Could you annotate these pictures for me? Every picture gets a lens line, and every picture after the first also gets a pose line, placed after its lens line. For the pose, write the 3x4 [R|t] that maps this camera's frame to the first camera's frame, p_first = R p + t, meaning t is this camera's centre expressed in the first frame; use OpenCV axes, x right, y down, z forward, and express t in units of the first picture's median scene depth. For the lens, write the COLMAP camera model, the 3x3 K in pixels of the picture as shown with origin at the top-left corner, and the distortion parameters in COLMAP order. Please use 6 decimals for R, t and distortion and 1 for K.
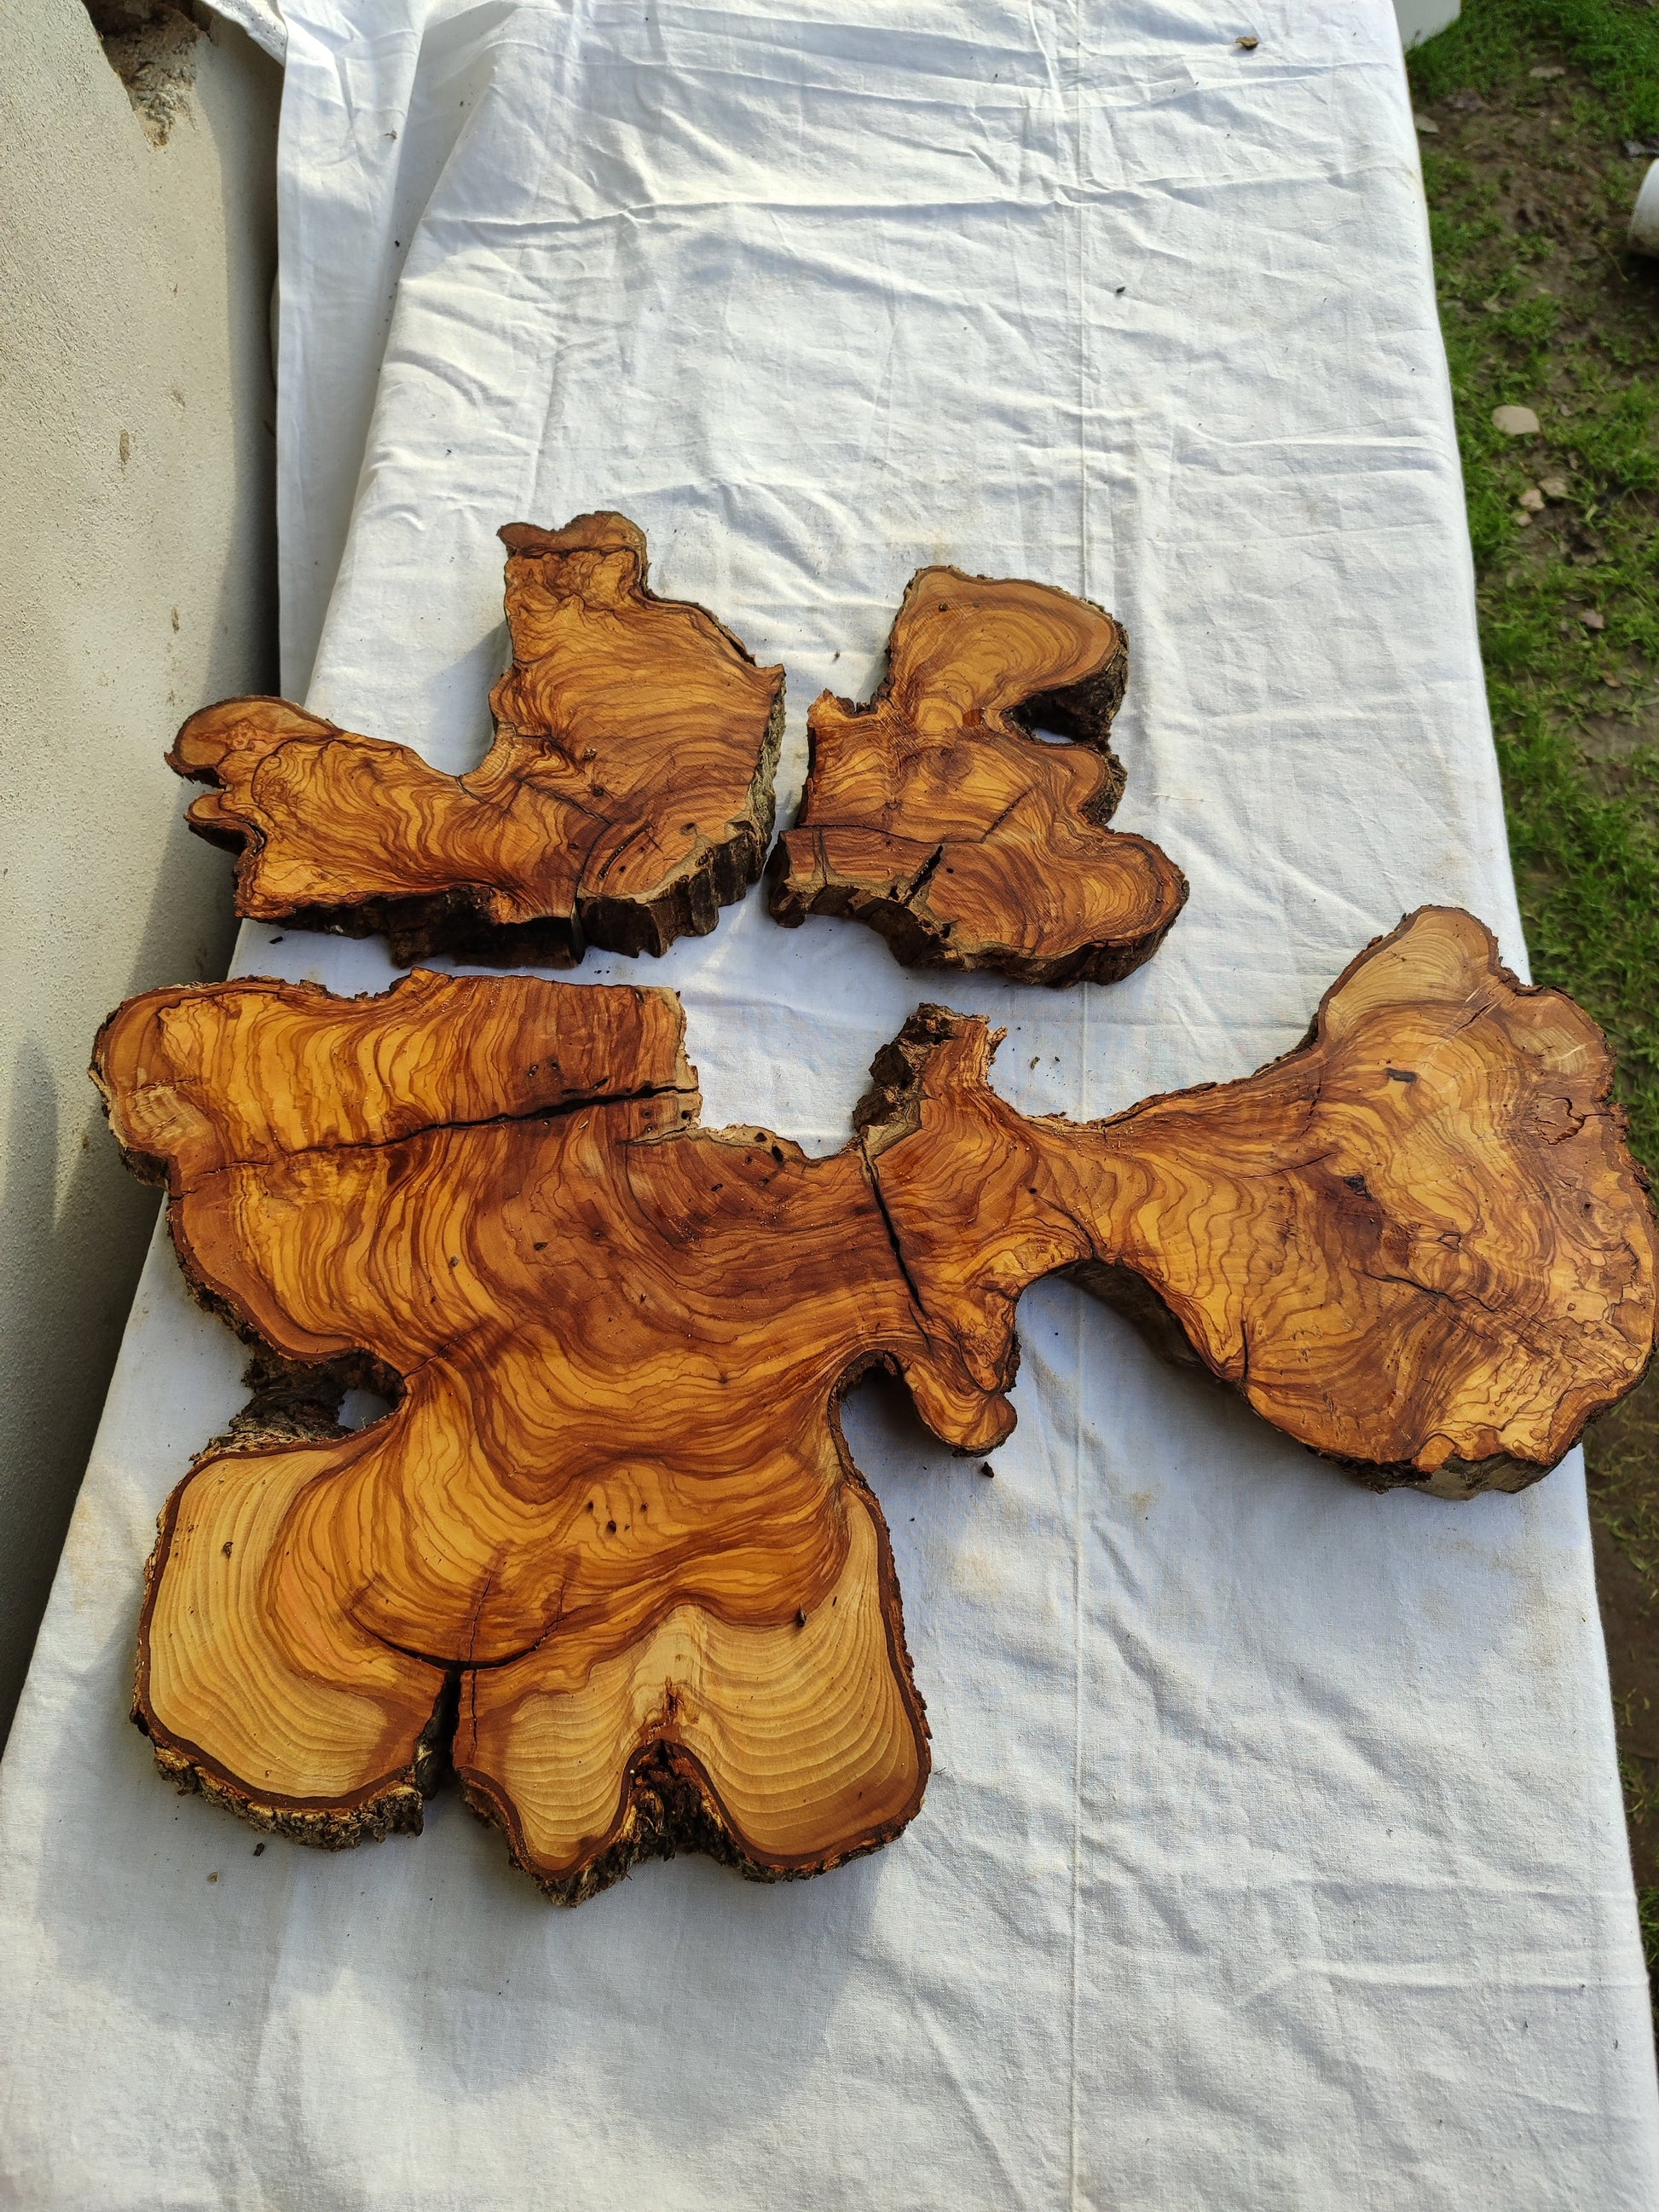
lens RADIAL K [[1593.7, 0, 828.6], [0, 1593.7, 1112.3], [0, 0, 1]] dist [-0.005576, 0.003704]
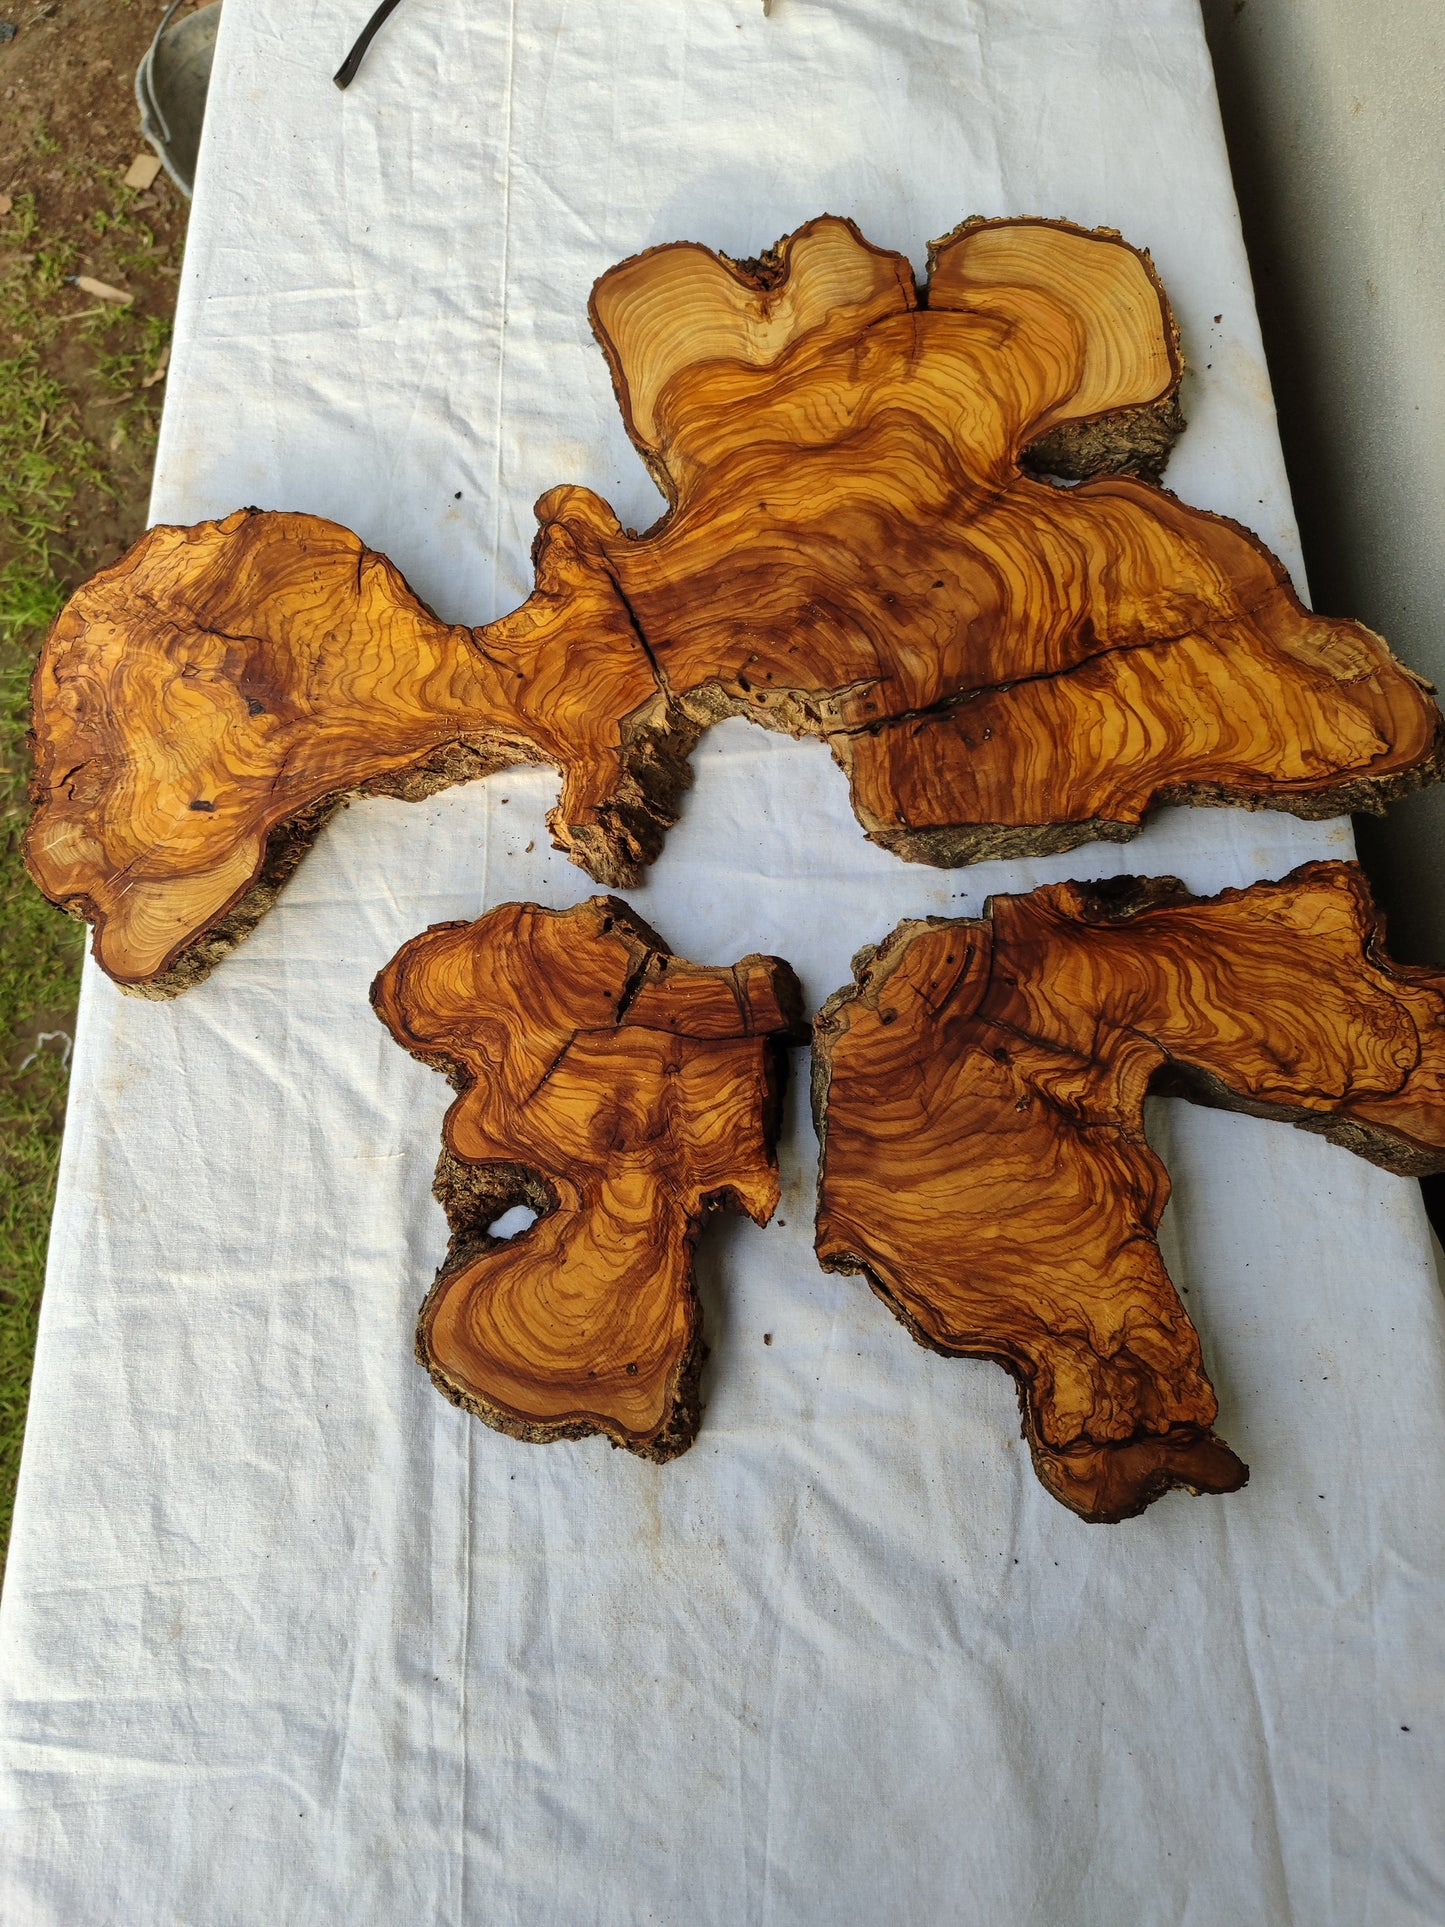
lens RADIAL K [[1405.7, 0, 722.5], [0, 1405.7, 963.5], [0, 0, 1]] dist [0.005561, -0.028775]
pose [[-0.983793, 0.145046, 0.105415, -0.093504], [-0.026279, -0.698191, 0.715429, -0.822384], [0.177370, 0.701064, 0.690687, 0.450034]]
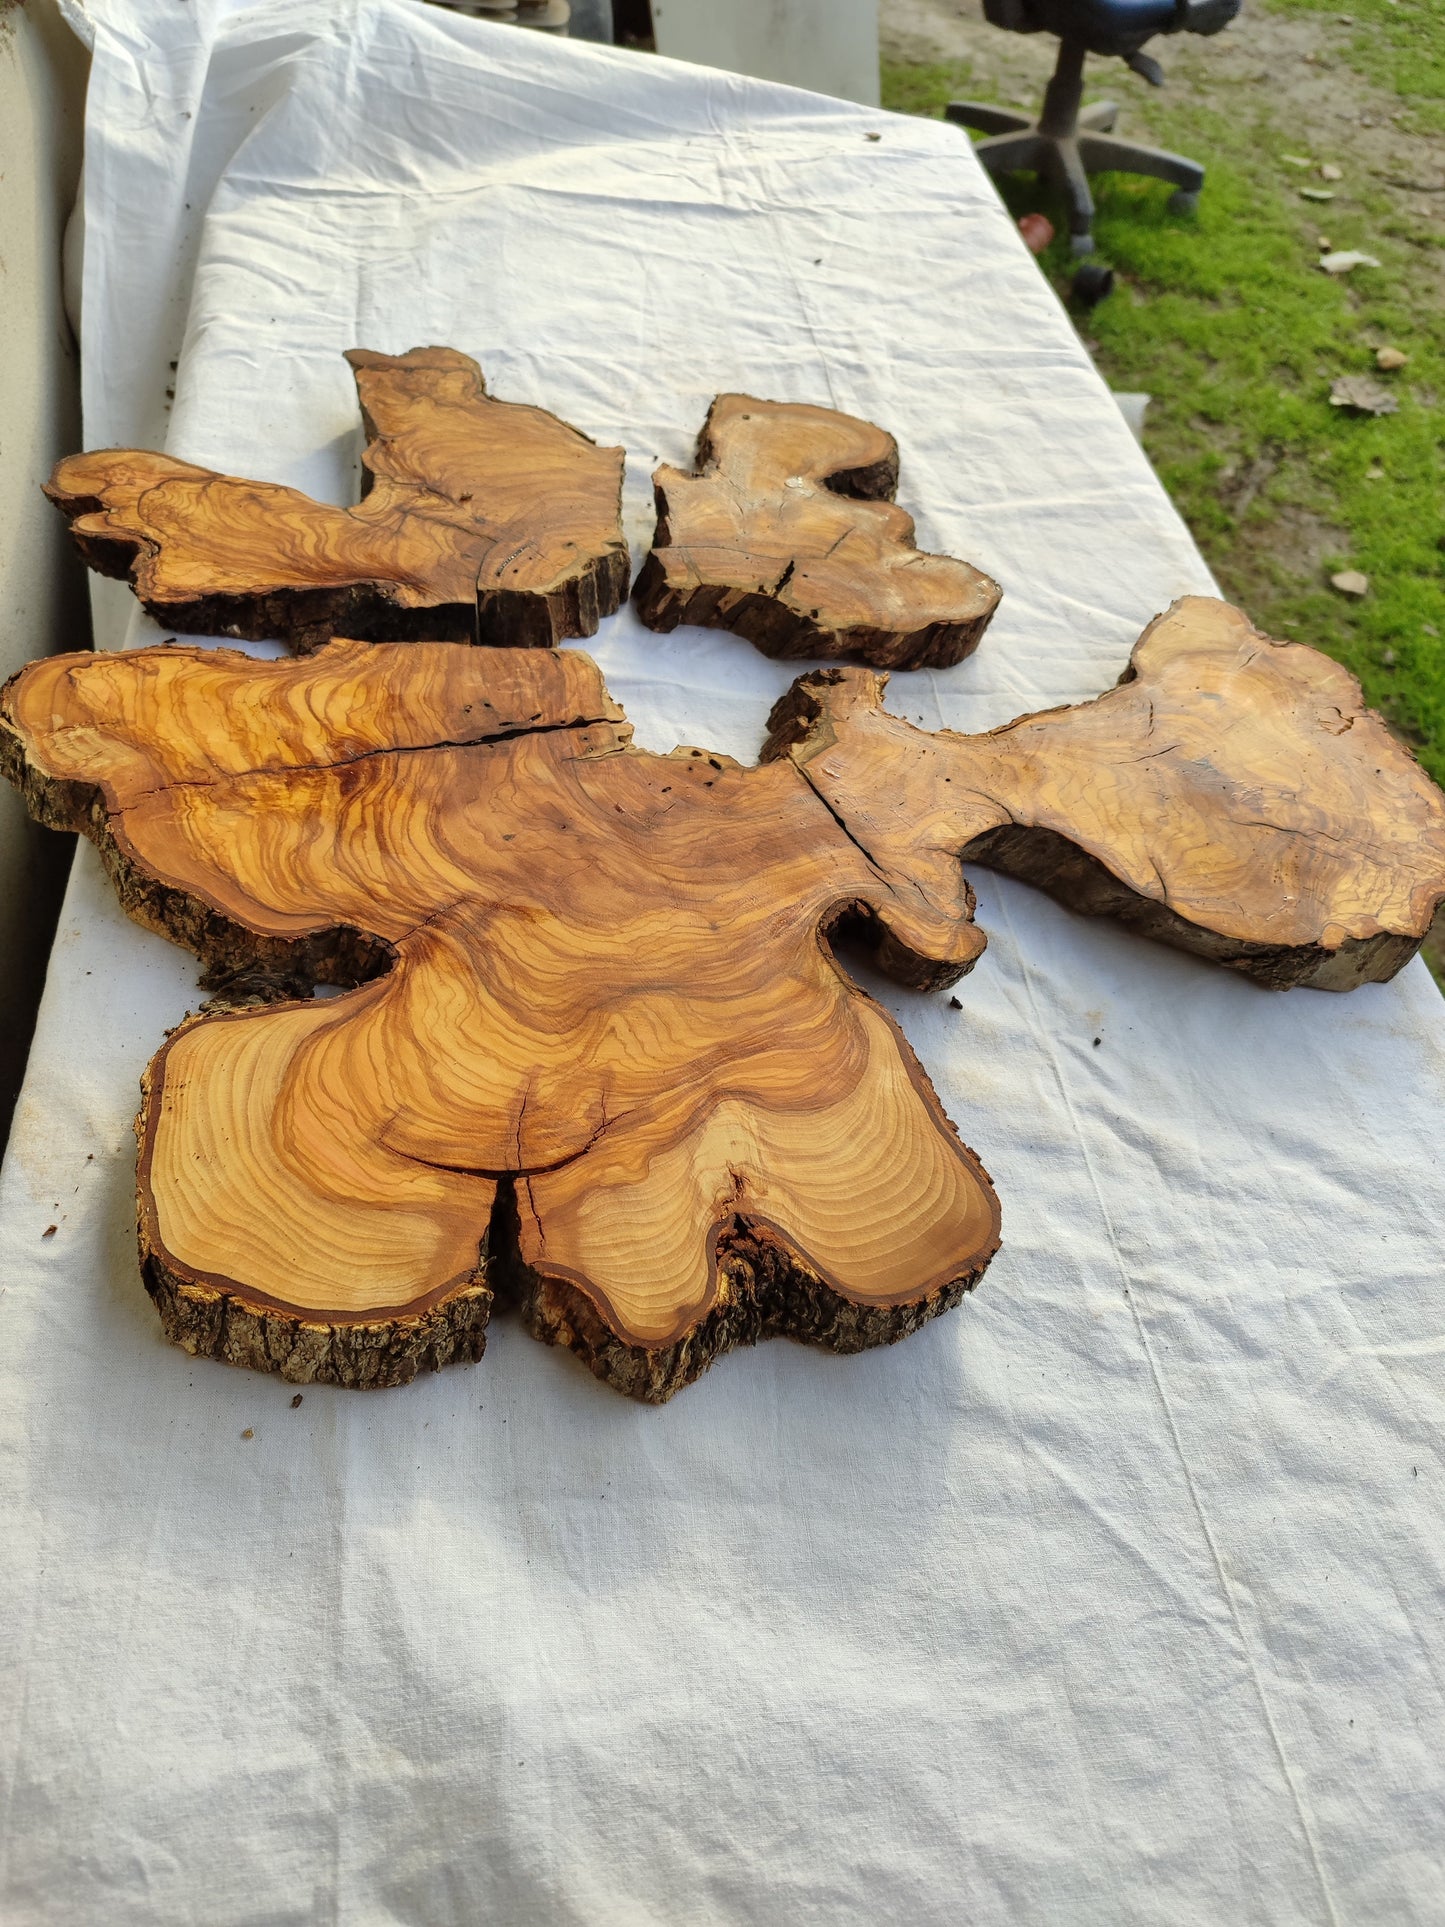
lens RADIAL K [[1405.7, 0, 722.5], [0, 1405.7, 963.5], [0, 0, 1]] dist [0.005561, -0.028775]
pose [[0.965212, -0.039943, 0.258401, -0.280419], [0.096828, 0.972605, -0.211340, 0.361936], [-0.242881, 0.229008, 0.942637, 0.129000]]
